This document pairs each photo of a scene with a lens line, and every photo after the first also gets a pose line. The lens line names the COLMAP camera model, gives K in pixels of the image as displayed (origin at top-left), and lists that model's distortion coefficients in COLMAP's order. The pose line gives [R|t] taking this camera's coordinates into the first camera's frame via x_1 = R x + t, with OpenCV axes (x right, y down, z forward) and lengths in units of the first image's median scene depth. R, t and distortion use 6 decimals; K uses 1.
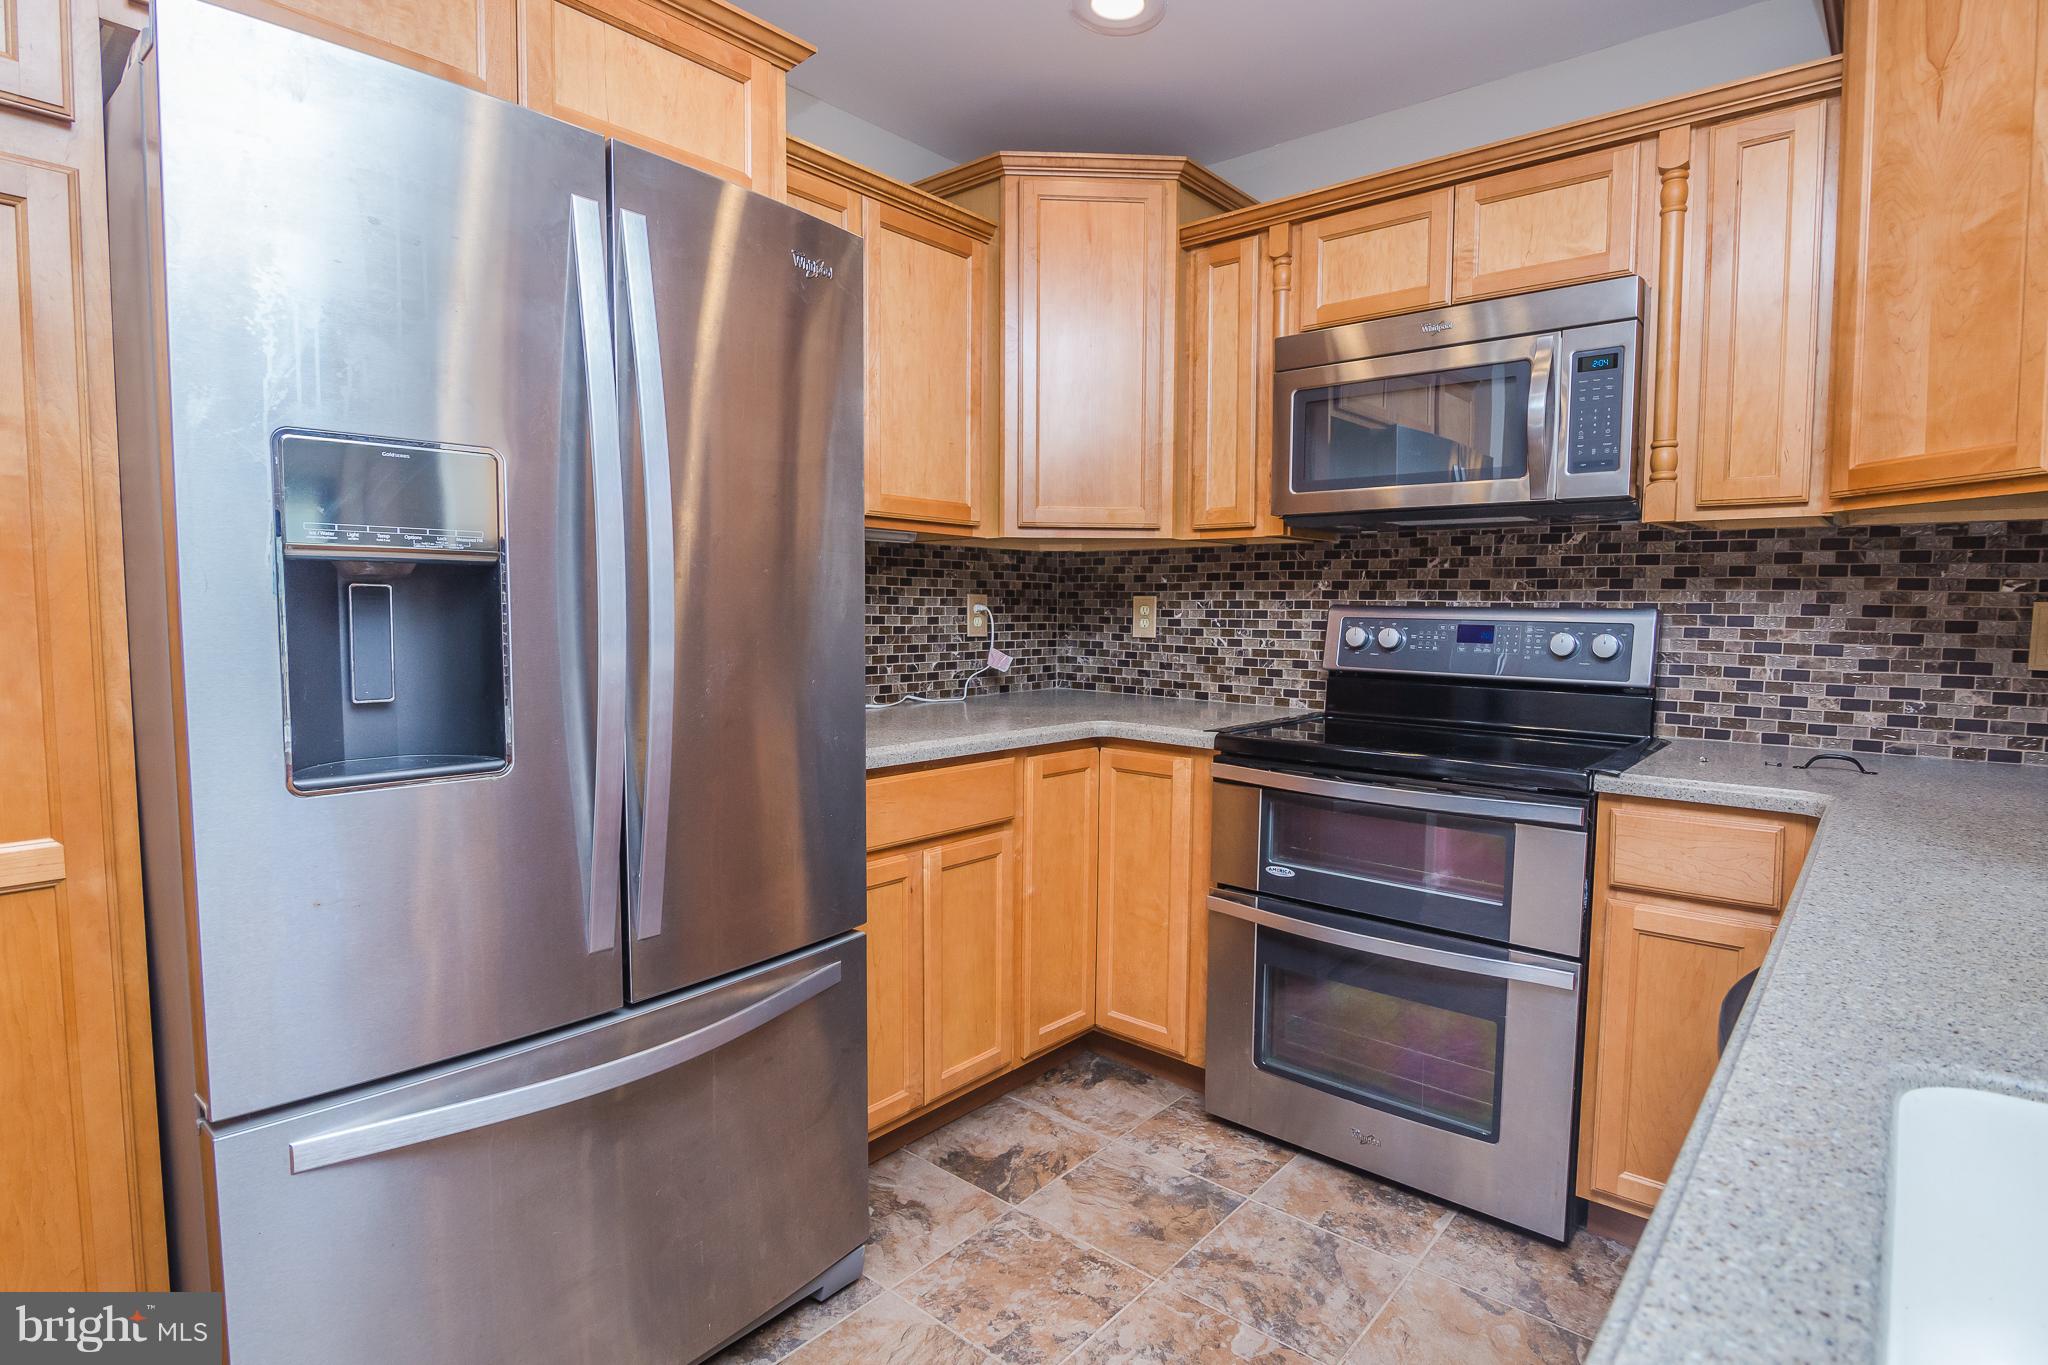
lens RADIAL K [[1040.4, 0, 1024.9], [0, 1040.4, 684.7], [0, 0, 1]] dist [-0.019512, -0.000391]
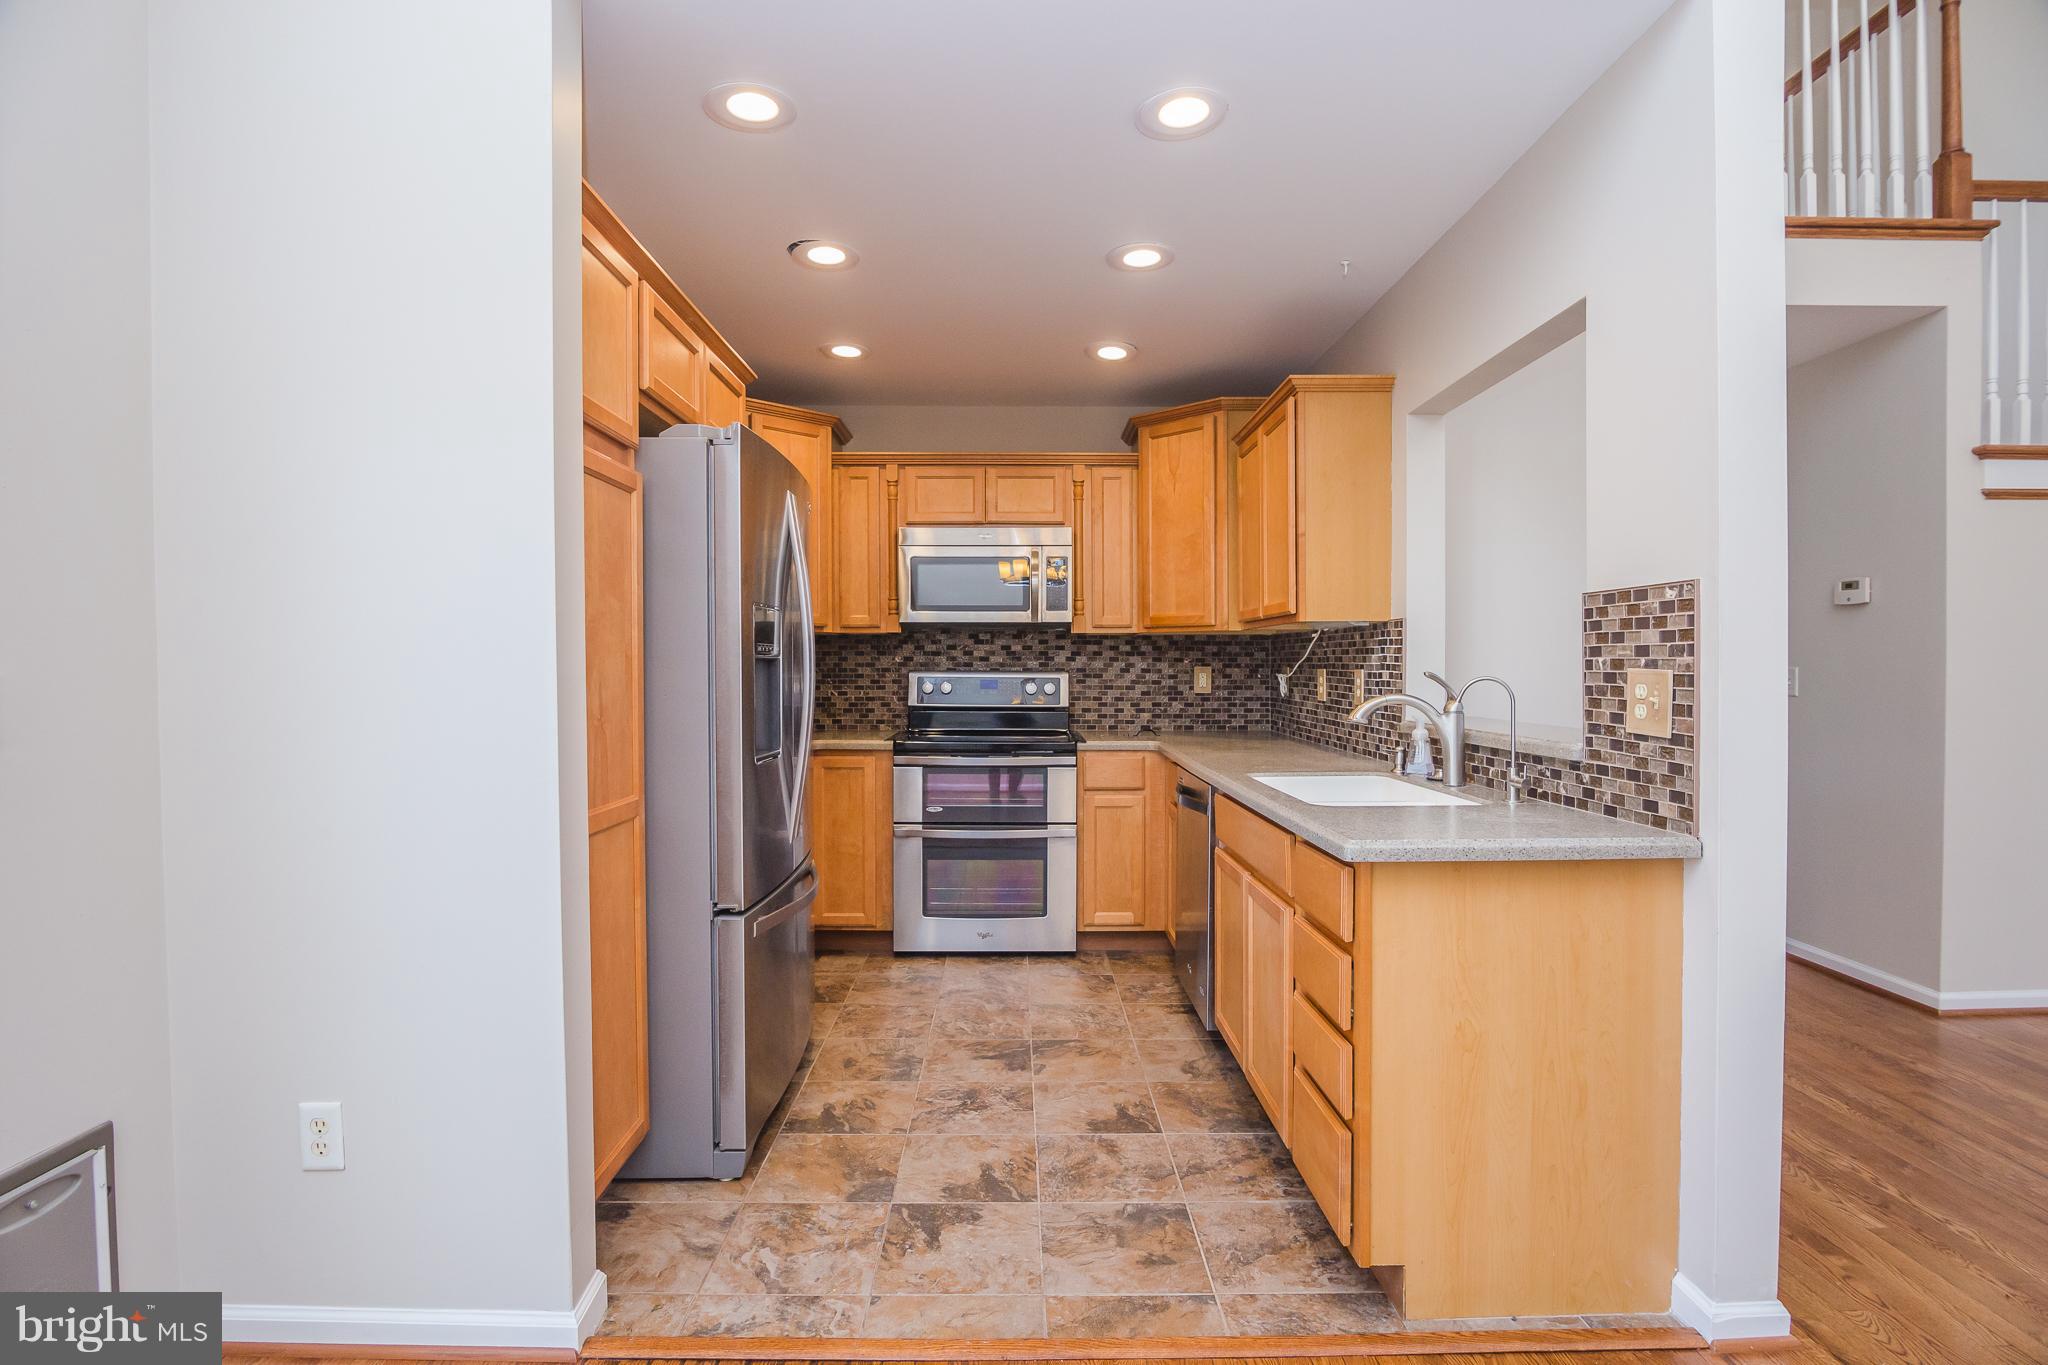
lens RADIAL K [[995.1, 0, 1024.0], [0, 995.1, 682.5], [0, 0, 1]] dist [-0.018259, -0.000235]
pose [[0.752776, -0.019187, 0.657997, -0.810564], [0.056448, 0.997775, -0.035483, 0.019383], [-0.655852, 0.063853, 0.752184, -0.495702]]
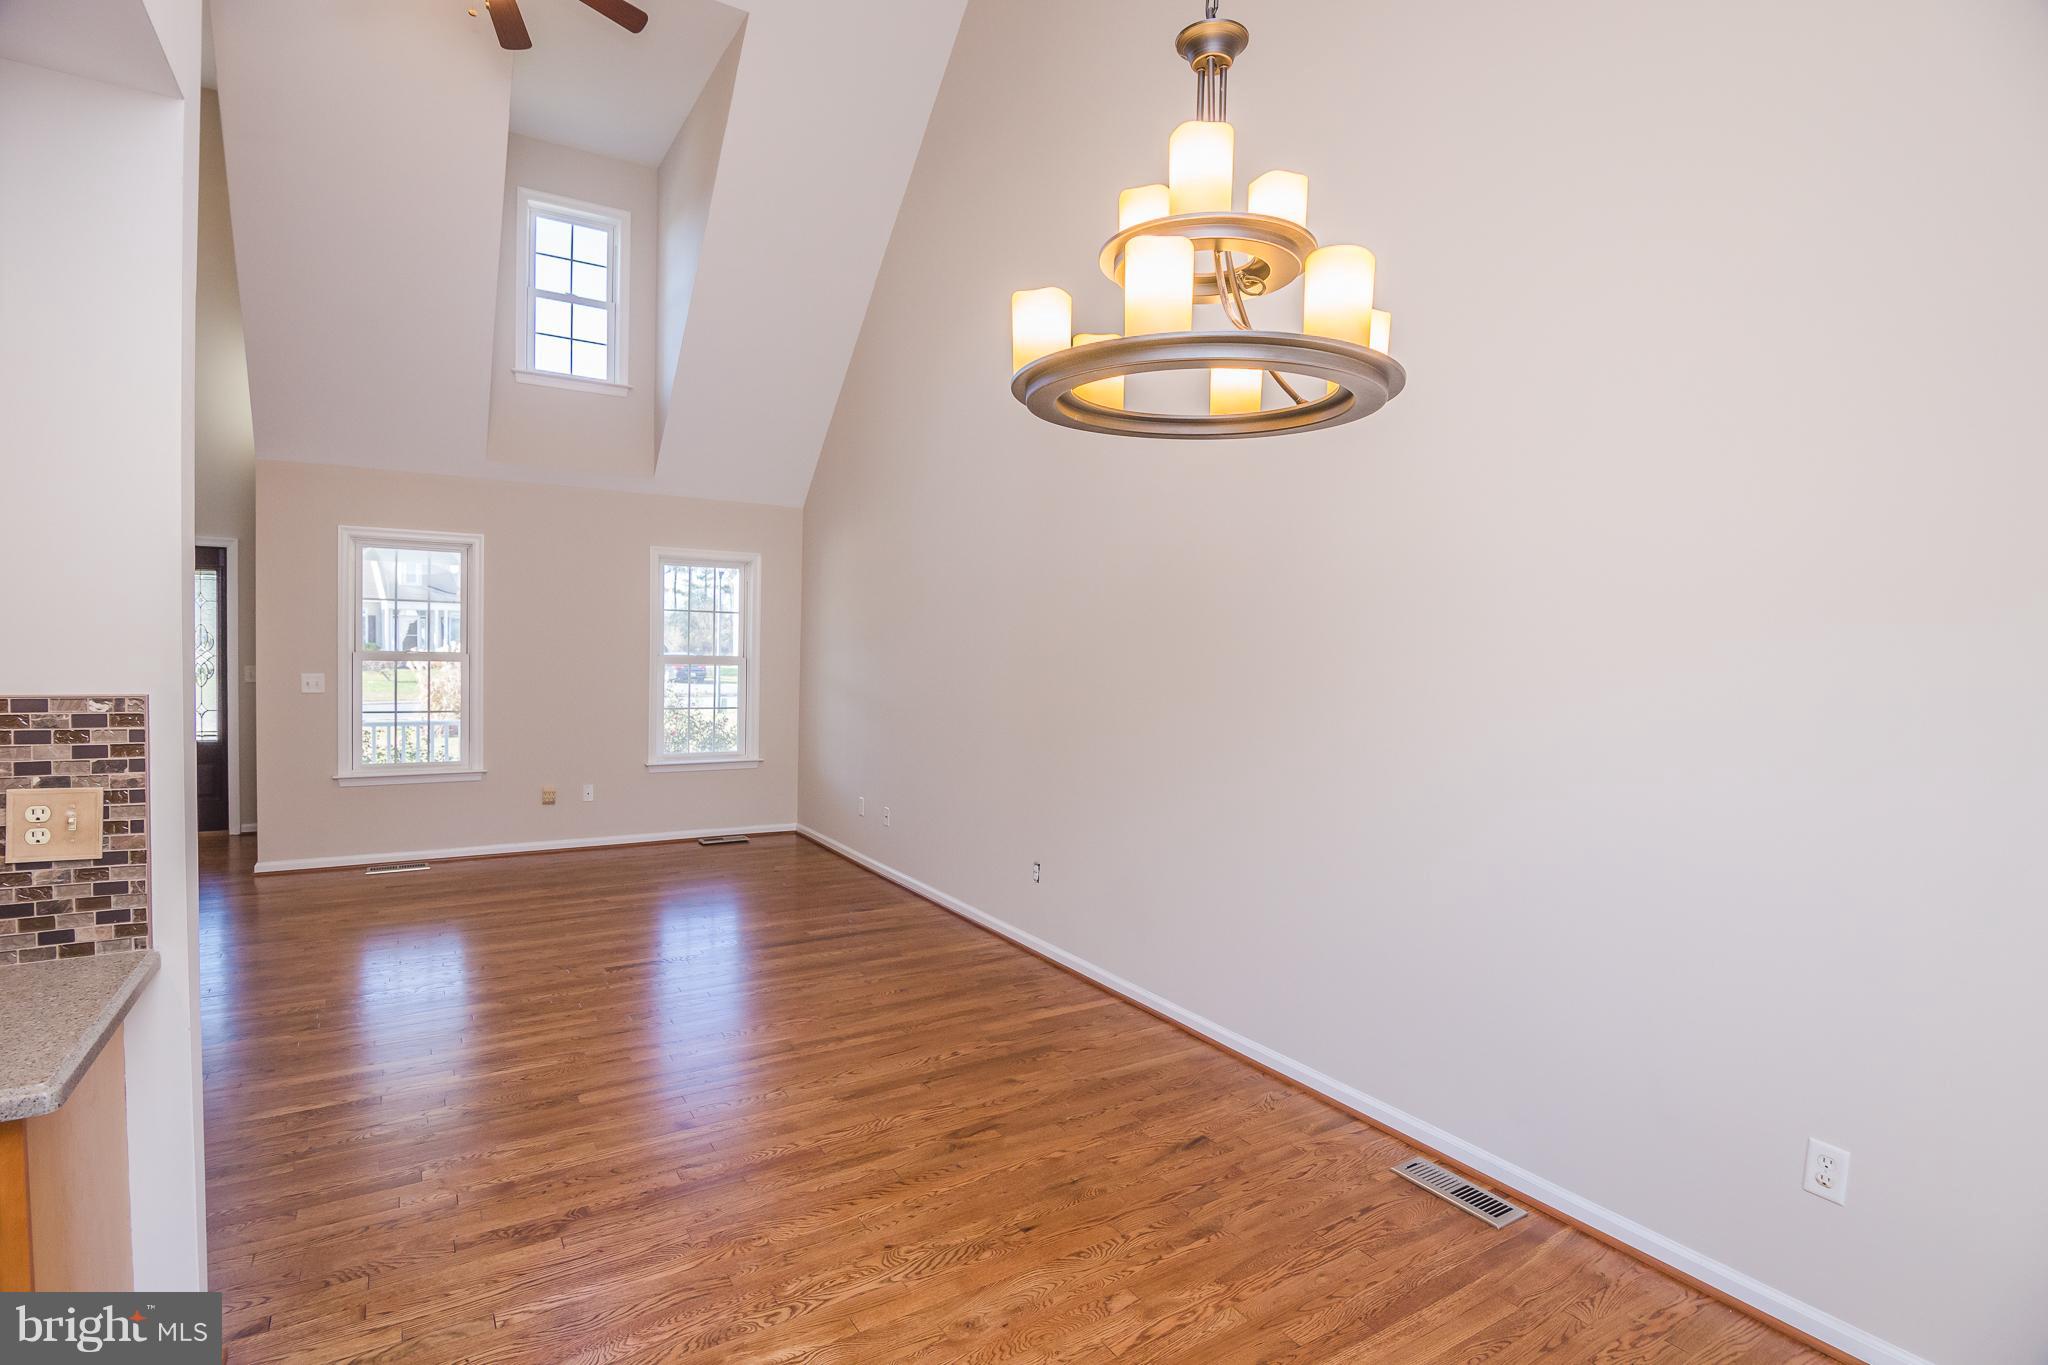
lens RADIAL K [[995.7, 0, 1022.9], [0, 995.7, 685.8], [0, 0, 1]] dist [-0.018466, -0.000527]
pose [[-0.954862, -0.041400, 0.294150, -0.787666], [-0.007434, 0.993260, 0.115665, -0.160643], [-0.296956, 0.108258, -0.948734, 0.261639]]
